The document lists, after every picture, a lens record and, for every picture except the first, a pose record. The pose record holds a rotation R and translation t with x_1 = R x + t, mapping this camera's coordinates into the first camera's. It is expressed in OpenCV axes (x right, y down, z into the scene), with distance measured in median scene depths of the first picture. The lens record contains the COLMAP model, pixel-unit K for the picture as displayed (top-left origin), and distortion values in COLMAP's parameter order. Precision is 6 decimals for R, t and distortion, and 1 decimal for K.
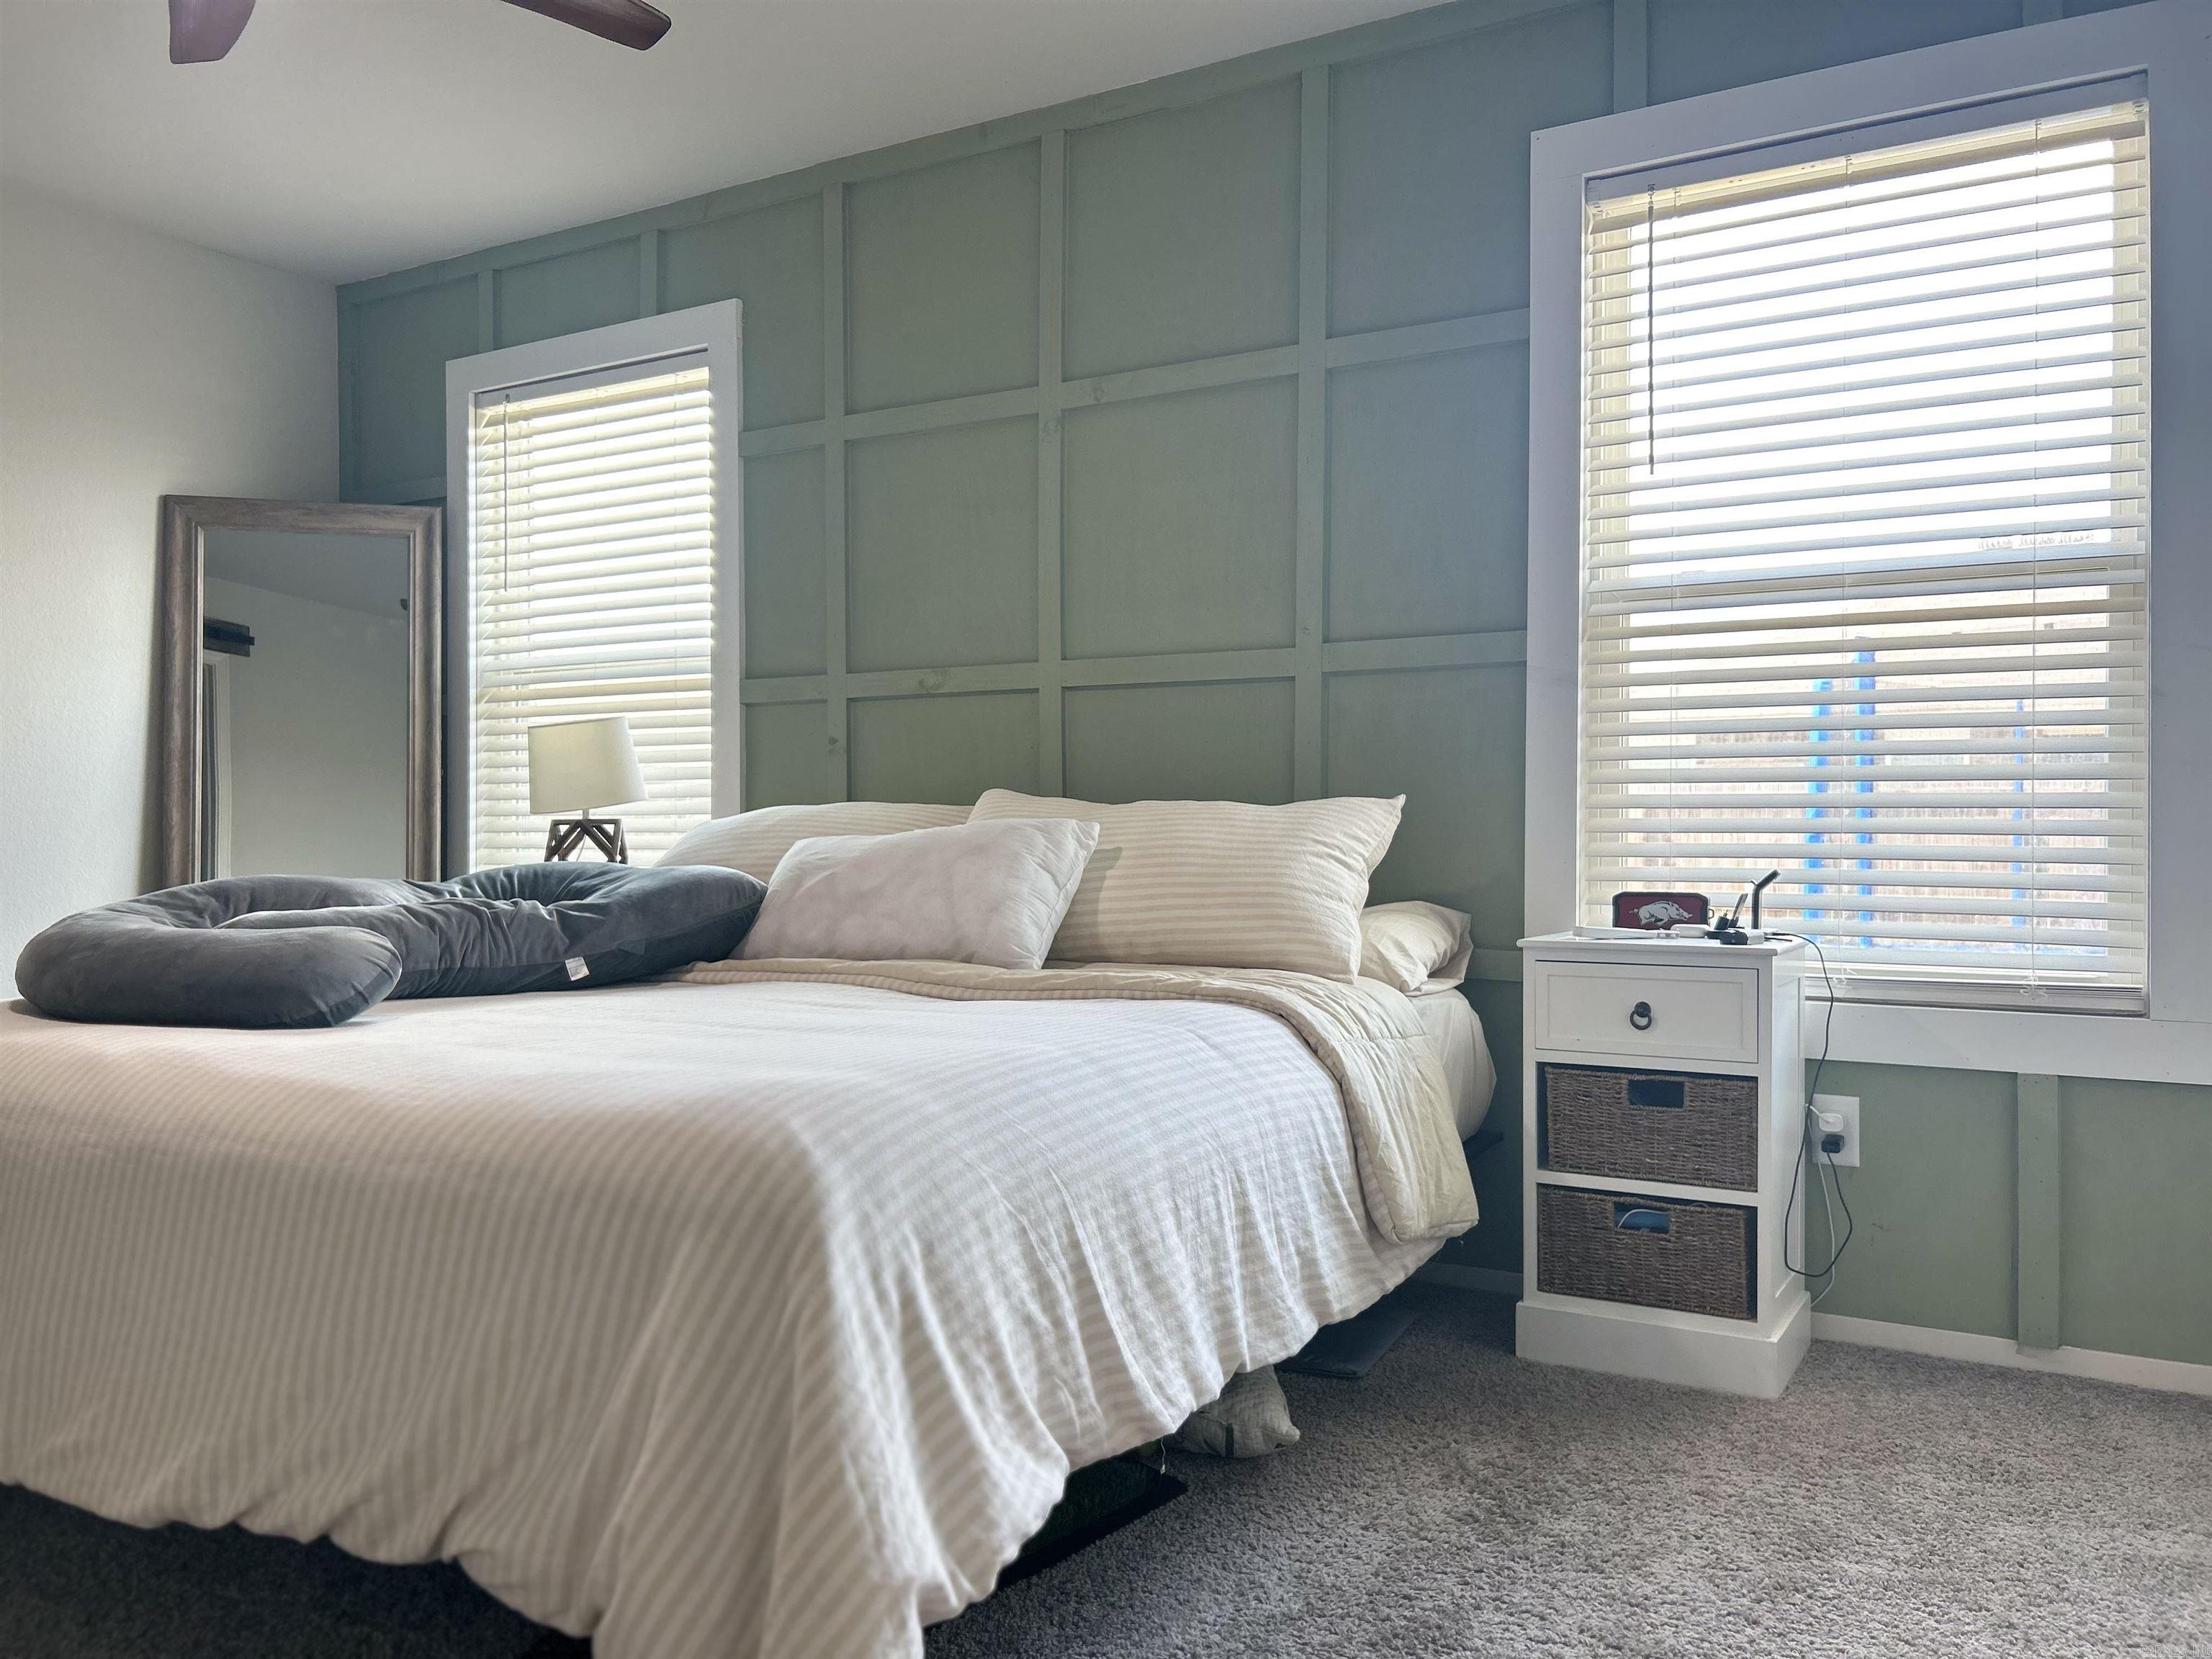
lens RADIAL K [[1656.2, 0, 1139.6], [0, 1656.2, 828.7], [0, 0, 1]] dist [0.064502, -0.074412]
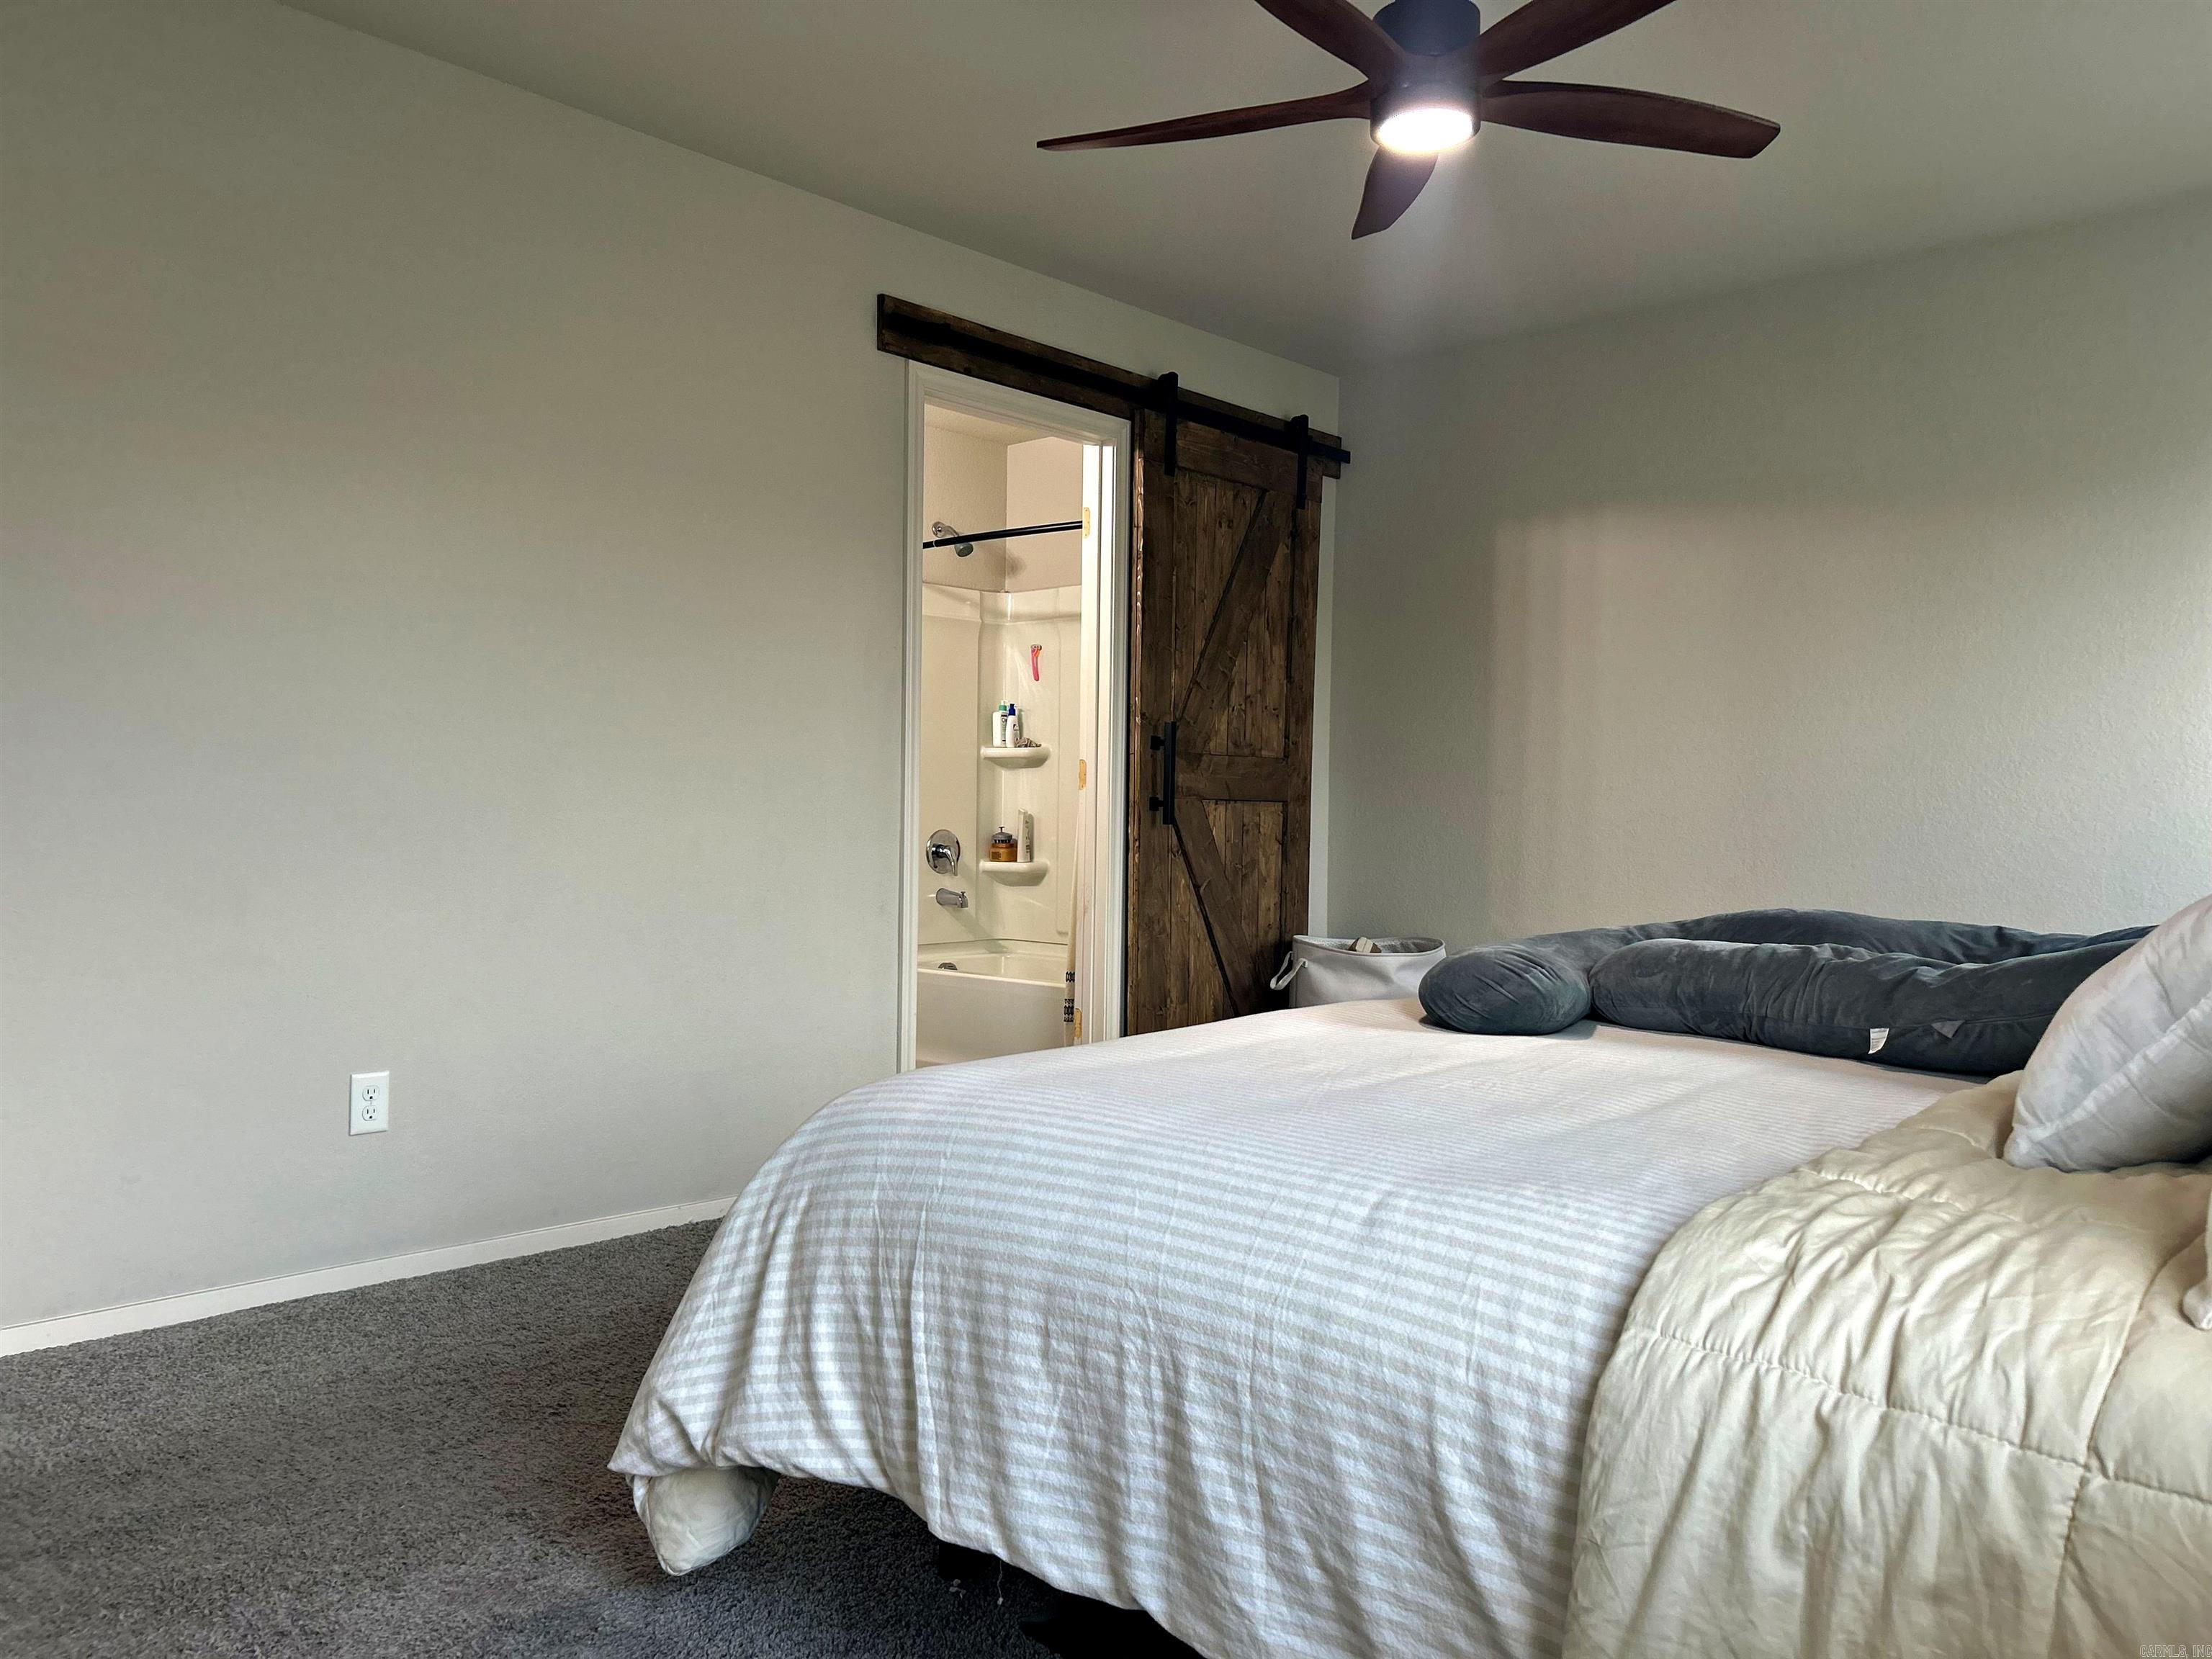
lens RADIAL K [[1656.2, 0, 1116.2], [0, 1656.2, 845.3], [0, 0, 1]] dist [0.064502, -0.074412]
pose [[-0.205452, 0.021881, -0.978423, 0.618471], [-0.015140, 0.999559, 0.025532, -0.031911], [0.978550, 0.020059, -0.205030, 0.881161]]
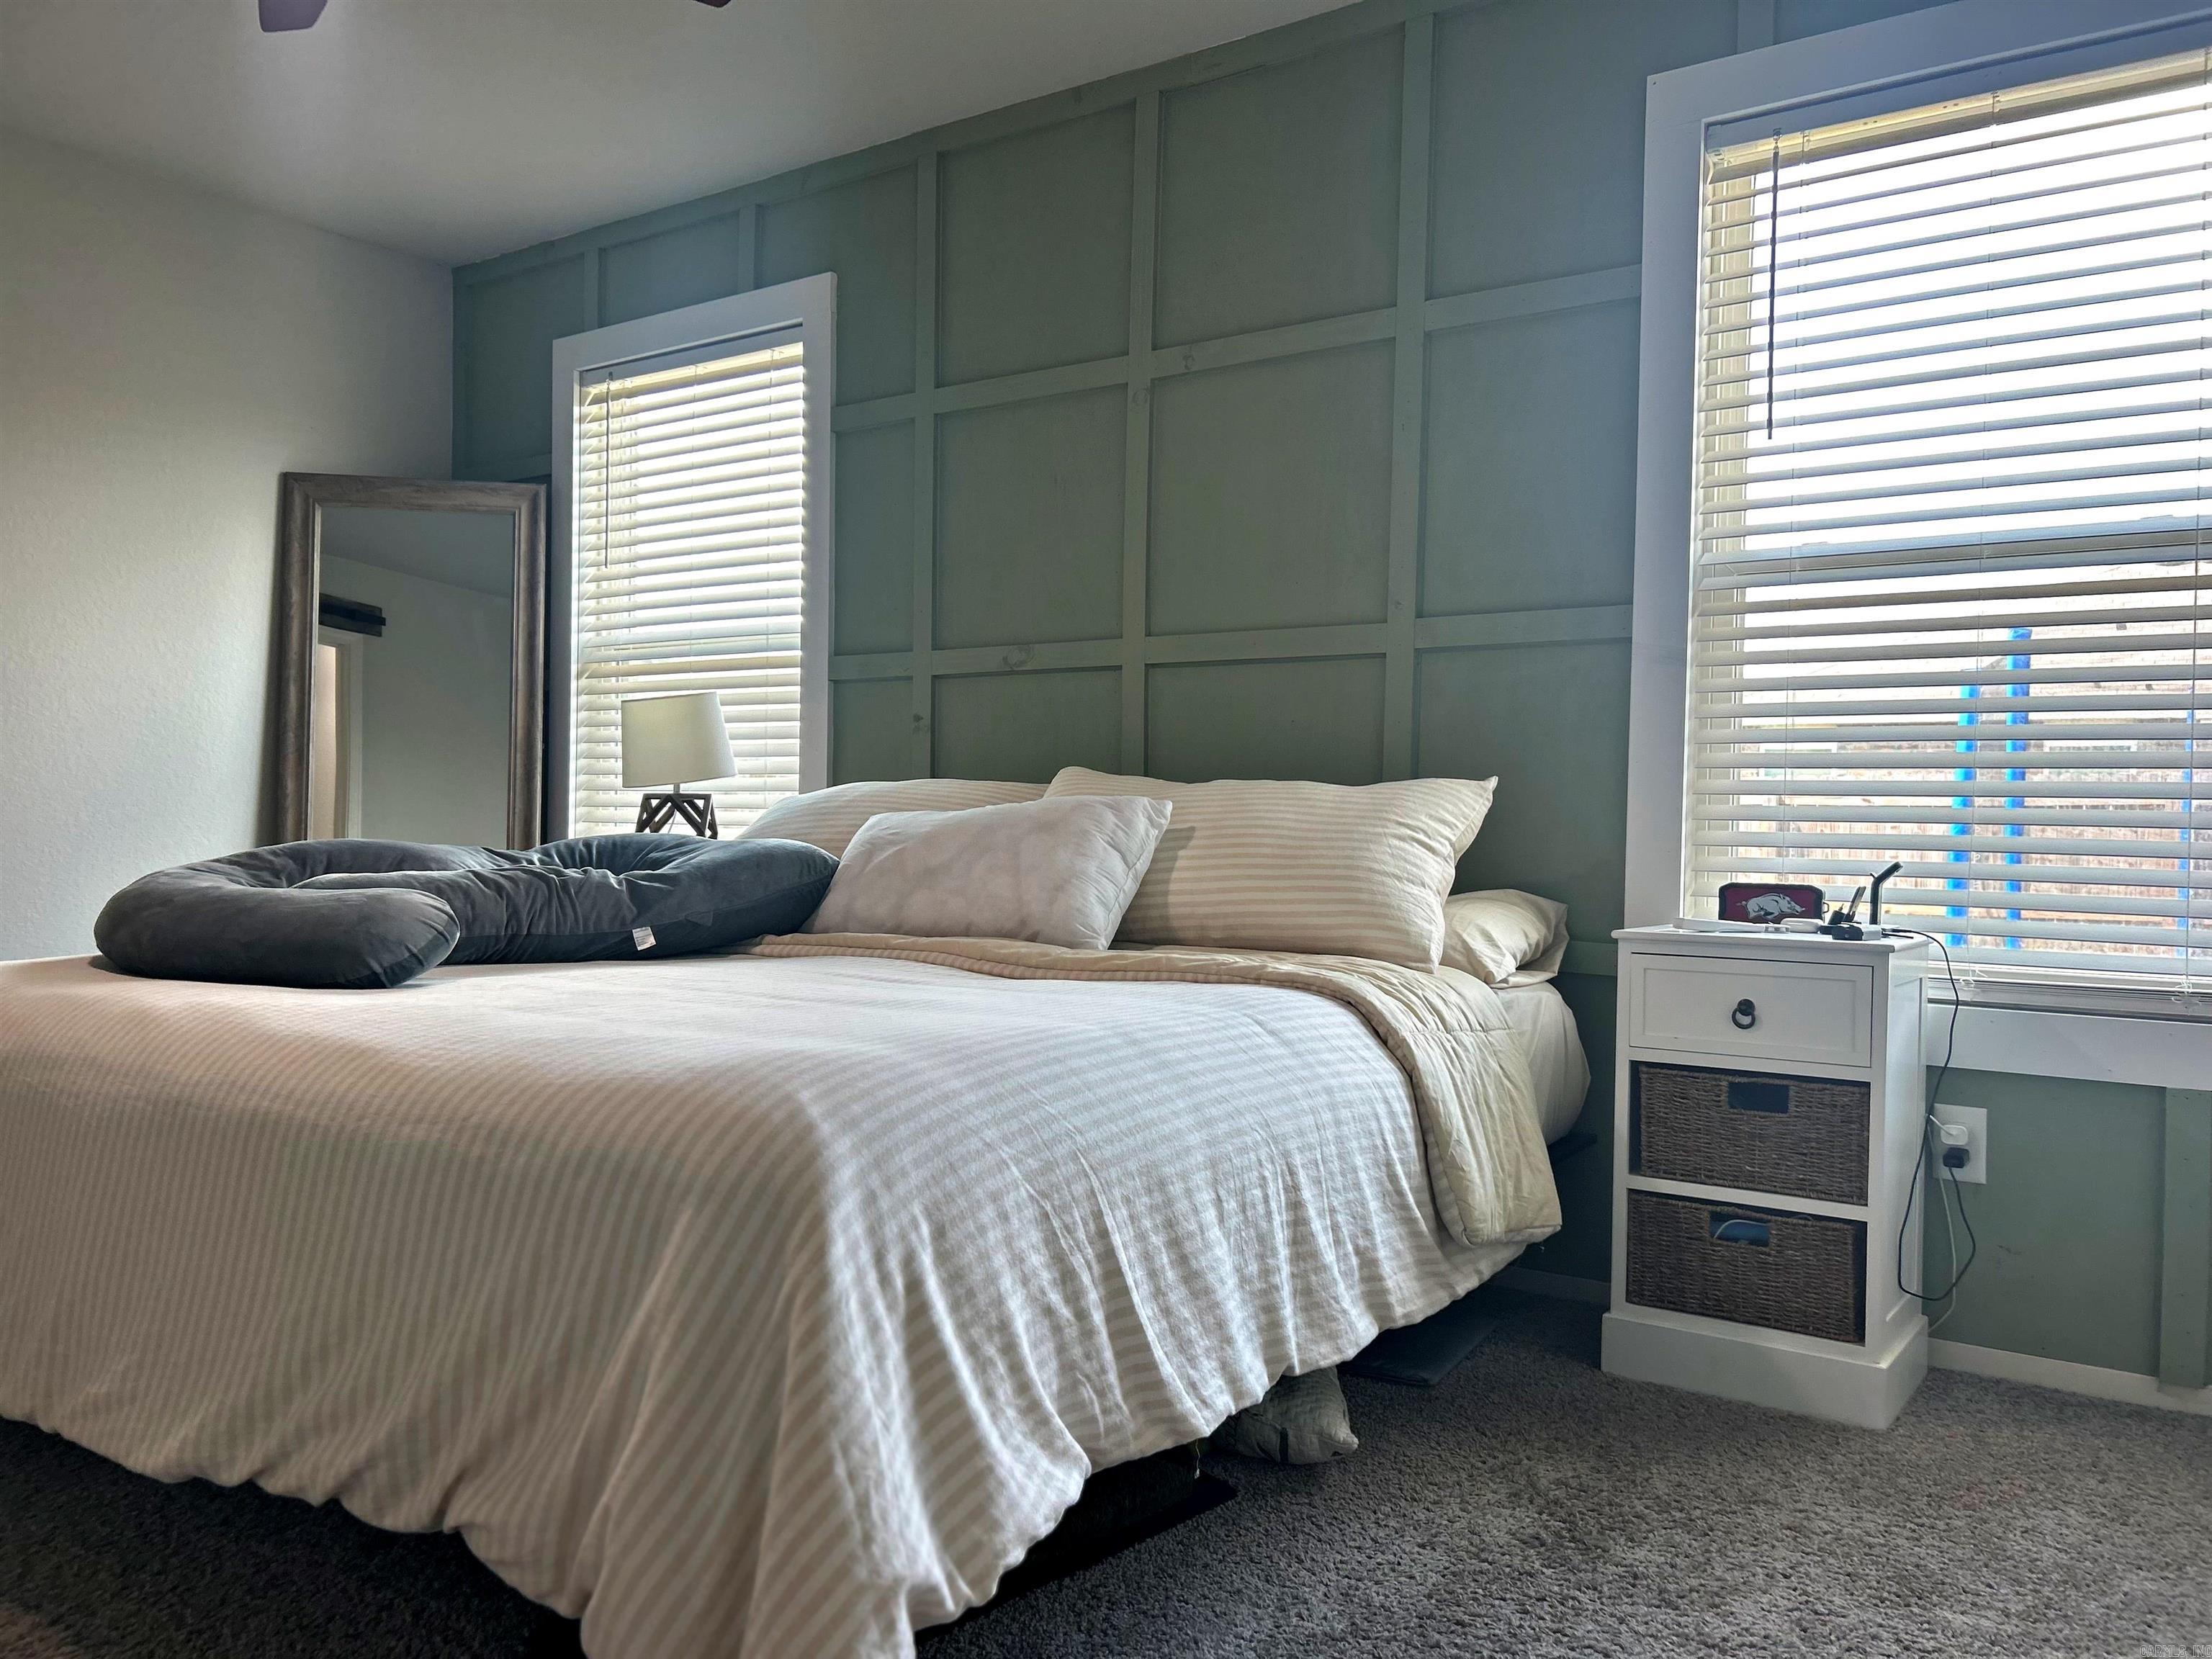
lens RADIAL K [[1656.2, 0, 1114.4], [0, 1656.2, 829.8], [0, 0, 1]] dist [0.064502, -0.074412]
pose [[0.996028, 0.016696, -0.087464, 0.031045], [-0.016234, 0.999850, 0.005985, 0.009450], [0.087551, -0.004541, 0.996150, 0.038201]]
